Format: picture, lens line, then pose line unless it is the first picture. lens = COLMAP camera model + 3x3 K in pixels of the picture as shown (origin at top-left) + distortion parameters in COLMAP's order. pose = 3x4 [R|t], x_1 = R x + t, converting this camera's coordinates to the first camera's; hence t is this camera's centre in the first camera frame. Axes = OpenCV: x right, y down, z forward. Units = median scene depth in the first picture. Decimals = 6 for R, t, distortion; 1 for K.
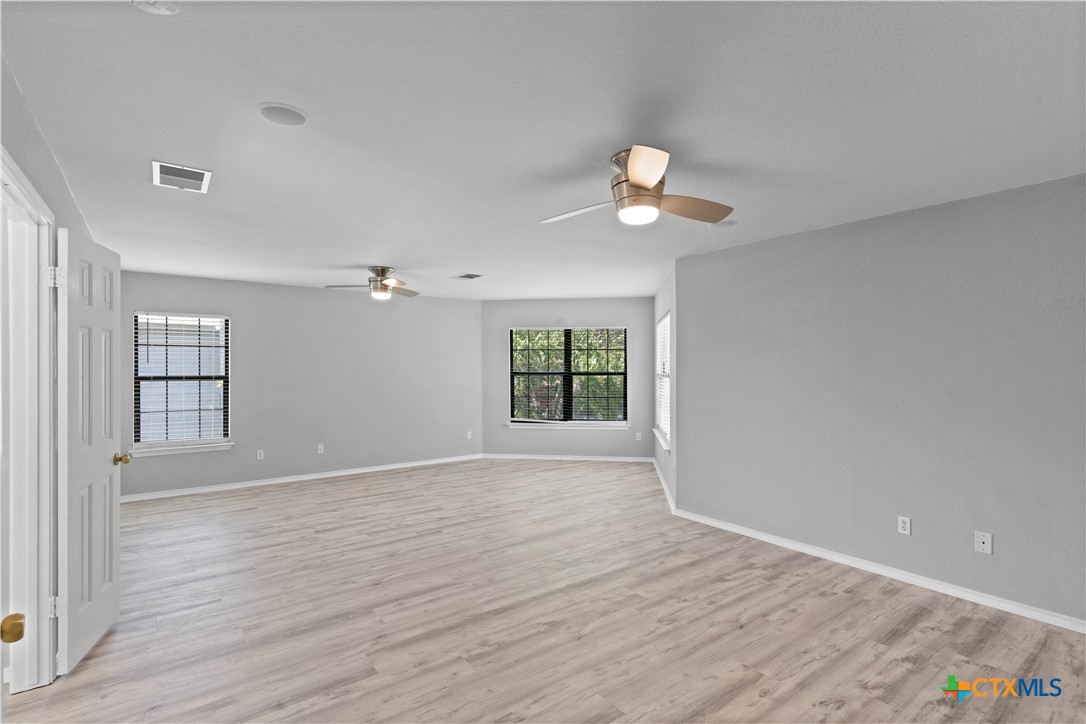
lens RADIAL K [[521.1, 0, 545.3], [0, 521.1, 362.8], [0, 0, 1]] dist [0.002307, 0.001383]
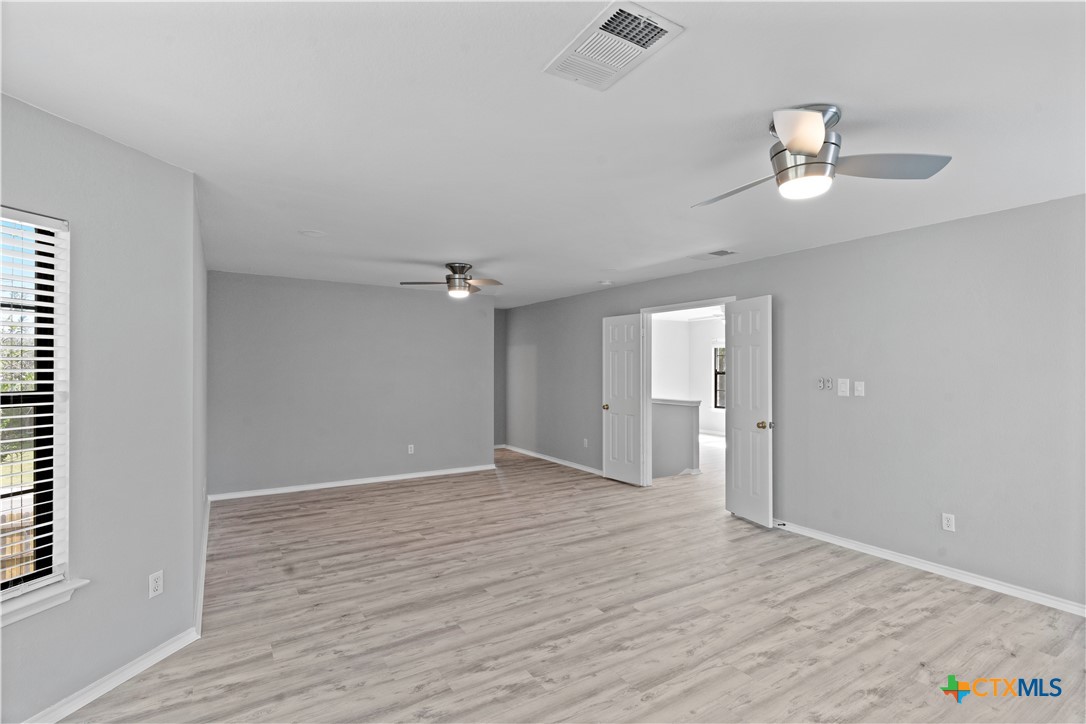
lens RADIAL K [[521.1, 0, 542.5], [0, 521.1, 363.9], [0, 0, 1]] dist [0.002307, 0.001383]
pose [[-0.996360, 0.001847, 0.085222, -0.210208], [0.001123, 0.999963, -0.008547, 0.009170], [-0.085235, -0.008420, -0.996325, 1.952197]]
